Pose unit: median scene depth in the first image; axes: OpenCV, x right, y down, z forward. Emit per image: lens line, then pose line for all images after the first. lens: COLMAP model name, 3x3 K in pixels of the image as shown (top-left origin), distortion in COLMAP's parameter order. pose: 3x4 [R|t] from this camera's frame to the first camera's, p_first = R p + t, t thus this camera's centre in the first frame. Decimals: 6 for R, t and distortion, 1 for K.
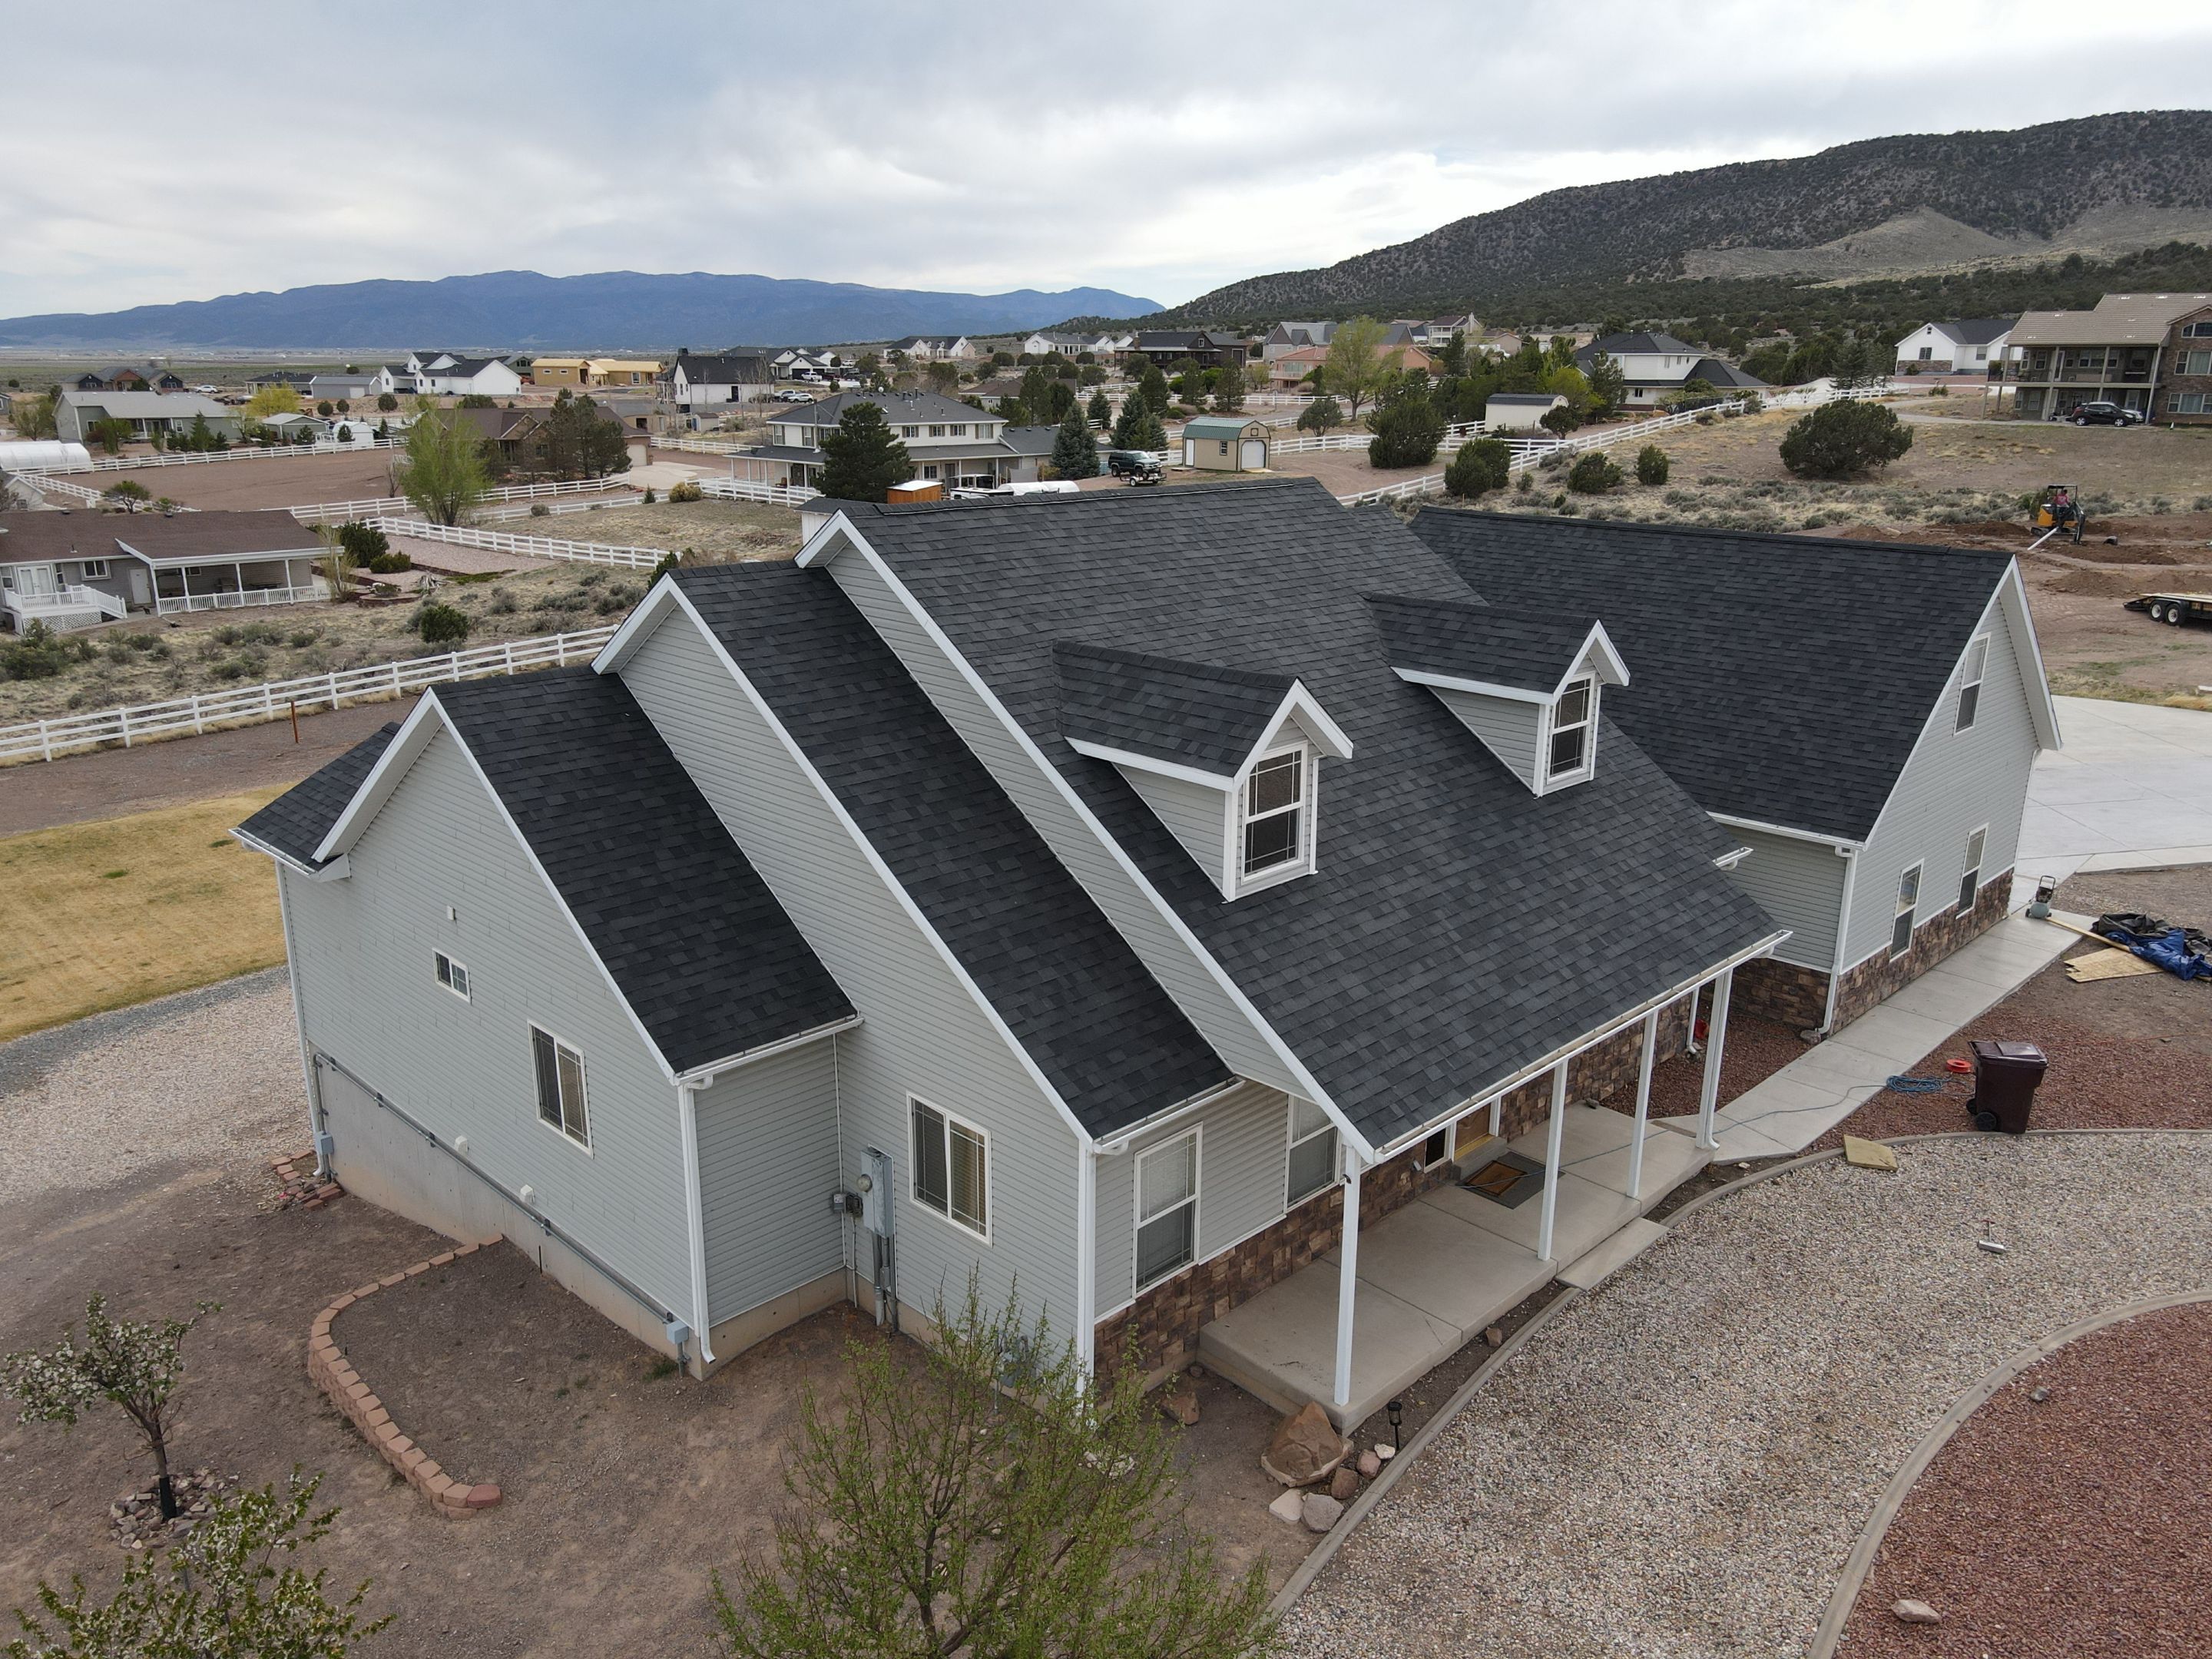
lens RADIAL K [[1634.3, 0, 1106.0], [0, 1634.3, 829.5], [0, 0, 1]] dist [0.008612, 0.005574]
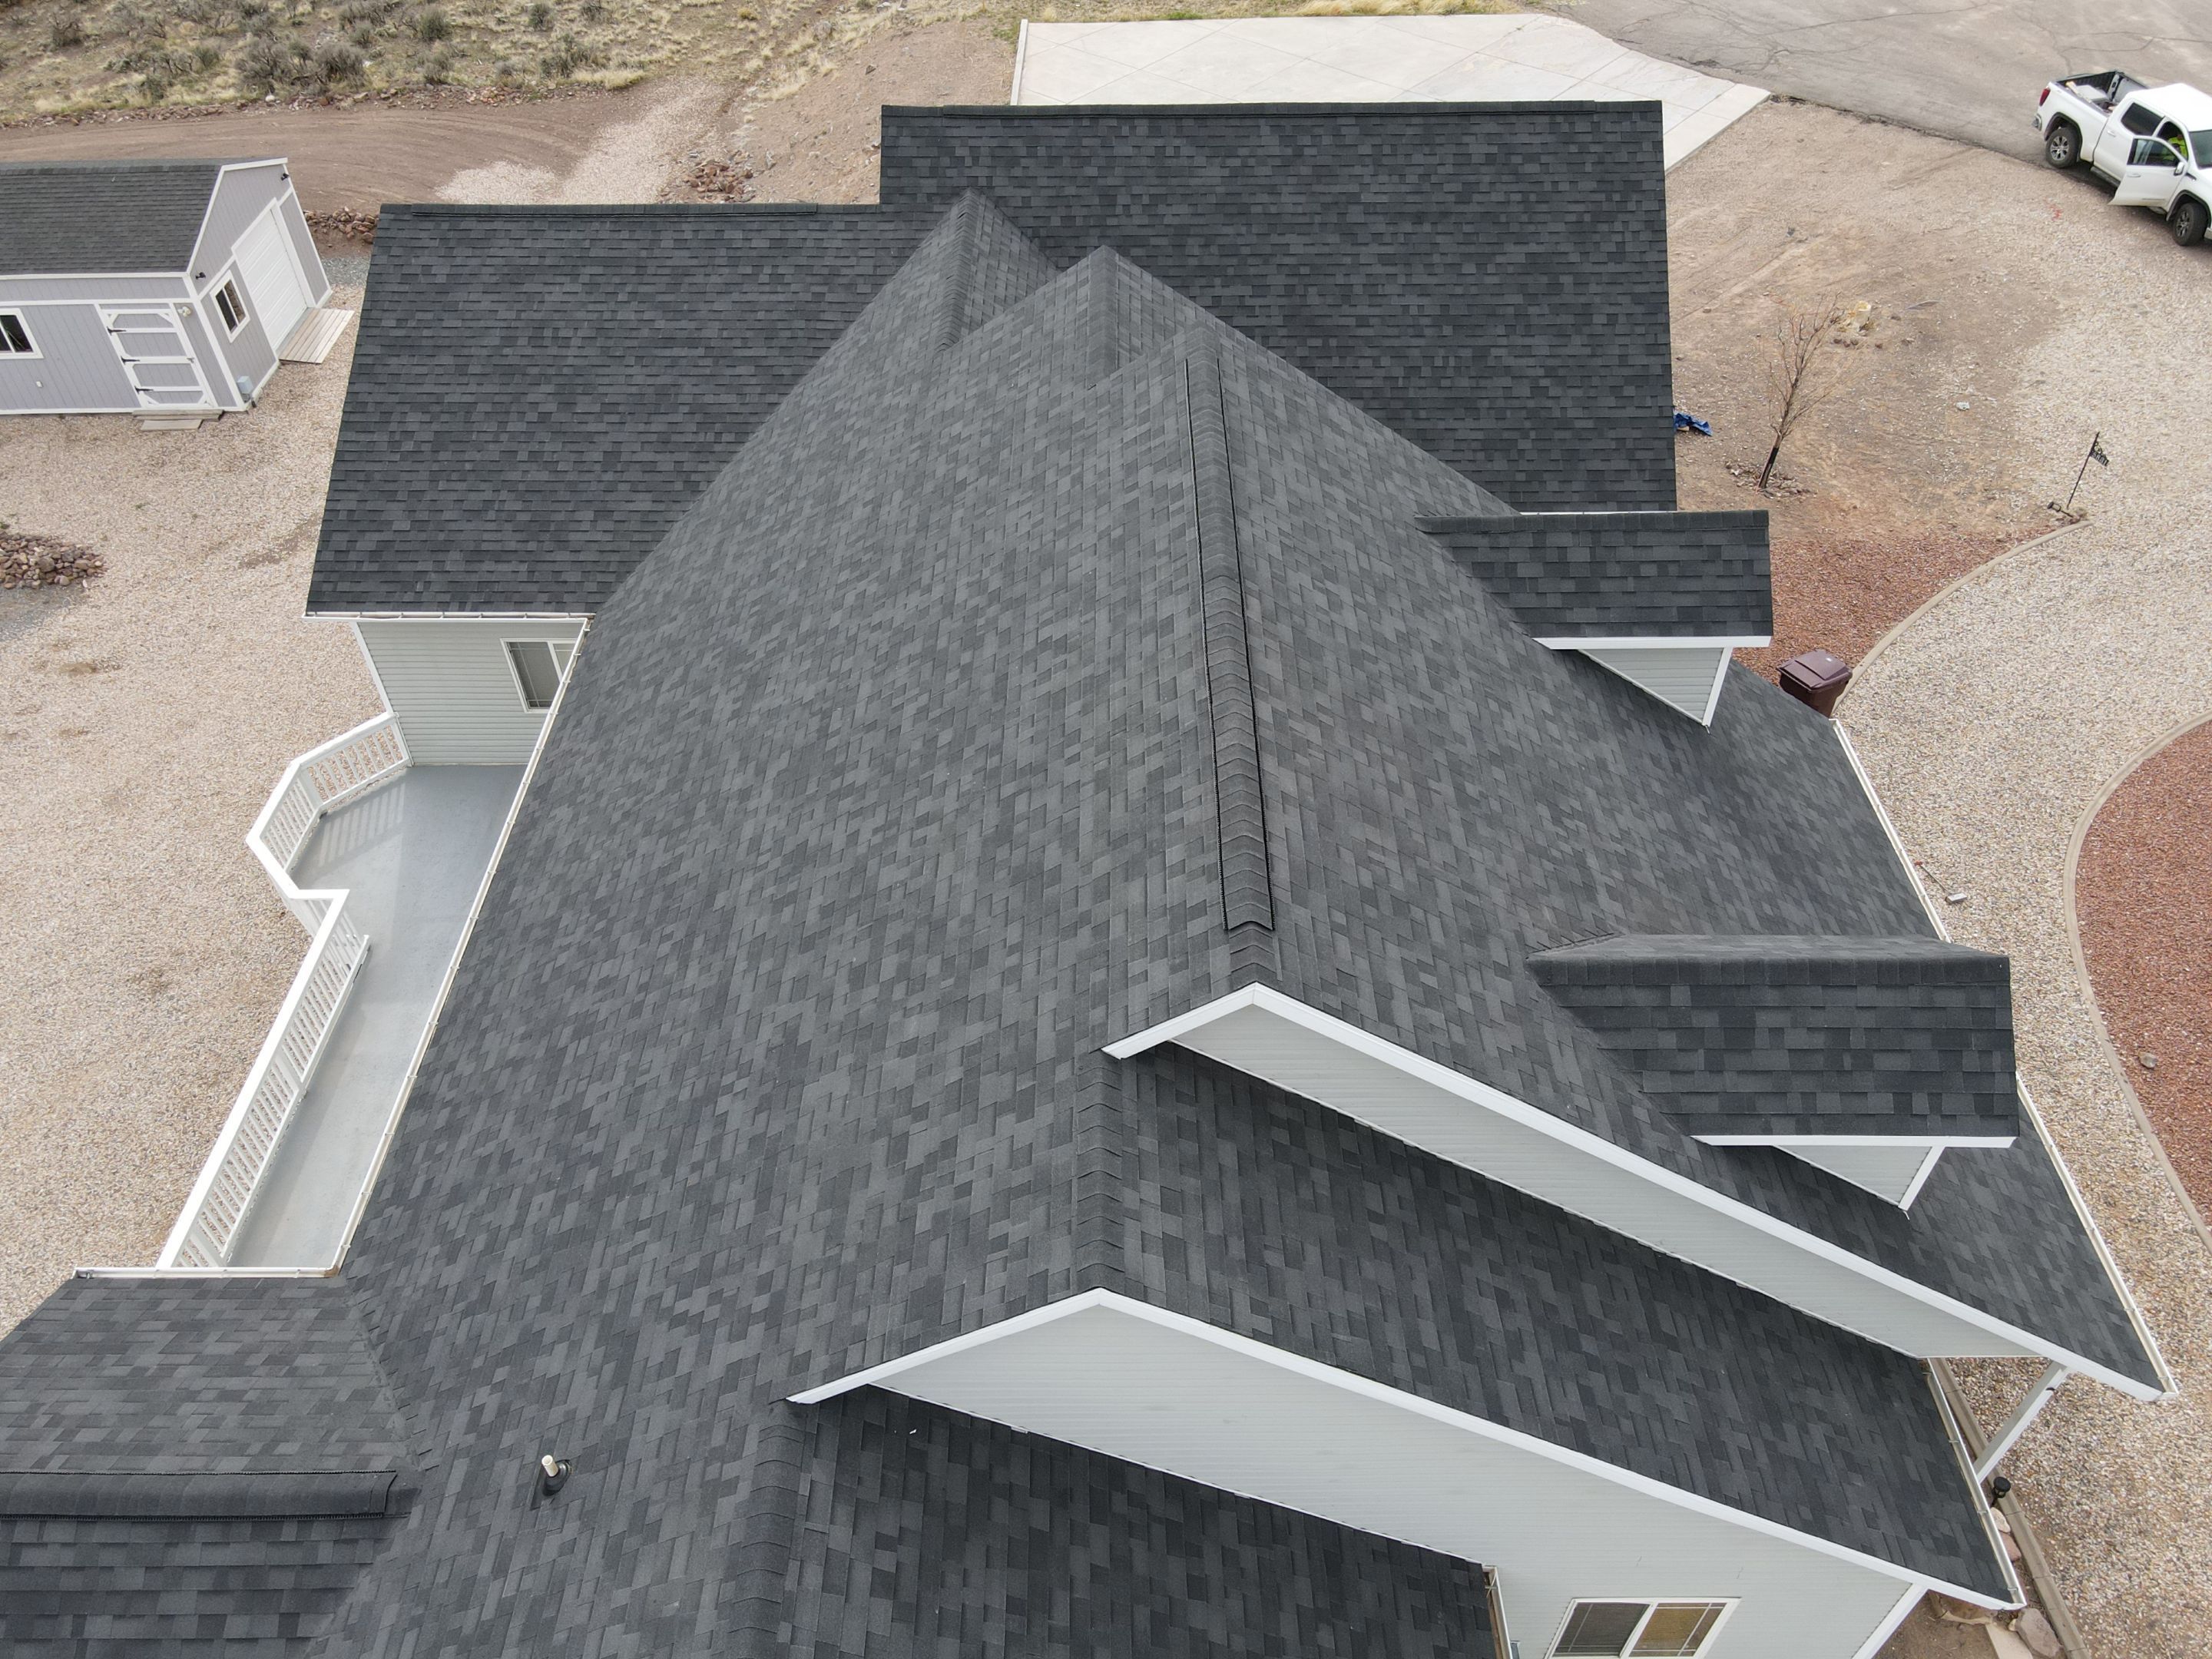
lens RADIAL K [[1617.4, 0, 1109.7], [0, 1617.4, 824.8], [0, 0, 1]] dist [0.019551, -0.005611]
pose [[0.708346, -0.495878, 0.502345, -0.262826], [0.204880, 0.825471, 0.525948, -0.316725], [-0.675478, -0.269633, 0.686315, 0.408926]]
